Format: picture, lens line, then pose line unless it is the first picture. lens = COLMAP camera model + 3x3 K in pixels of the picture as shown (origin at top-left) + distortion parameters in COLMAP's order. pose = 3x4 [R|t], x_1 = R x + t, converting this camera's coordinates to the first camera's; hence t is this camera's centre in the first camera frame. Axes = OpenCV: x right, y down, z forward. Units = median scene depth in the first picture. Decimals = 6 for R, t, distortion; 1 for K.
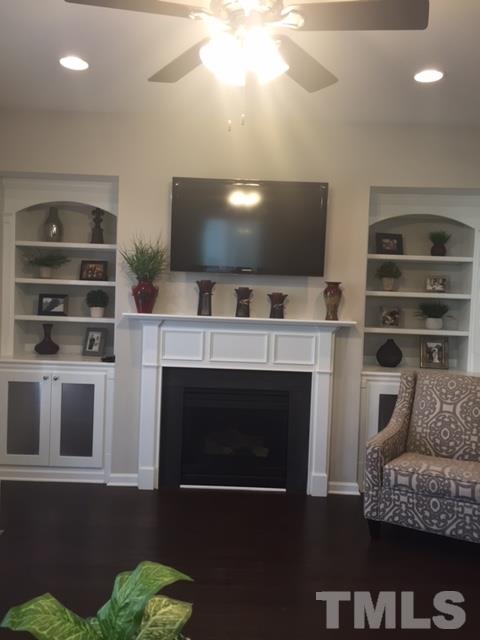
lens RADIAL K [[569.8, 0, 243.2], [0, 569.8, 322.8], [0, 0, 1]] dist [0.010528, -0.005471]
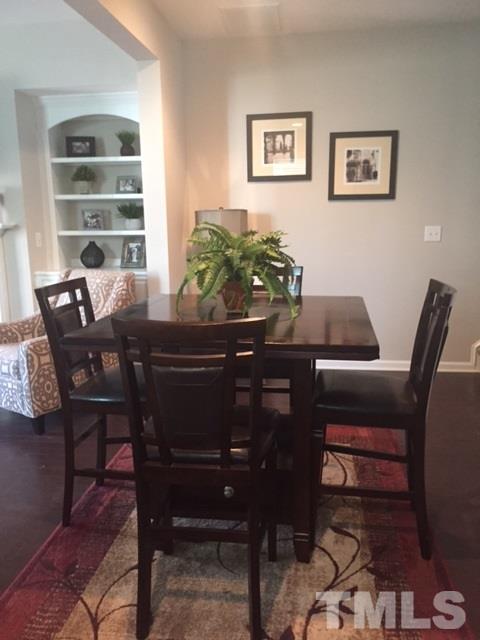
lens RADIAL K [[569.8, 0, 243.2], [0, 569.8, 322.8], [0, 0, 1]] dist [0.010528, -0.005471]
pose [[0.990901, -0.029356, -0.131355, 0.664438], [0.050195, 0.986120, 0.158267, 0.024032], [0.124886, -0.163420, 0.978620, -0.009855]]
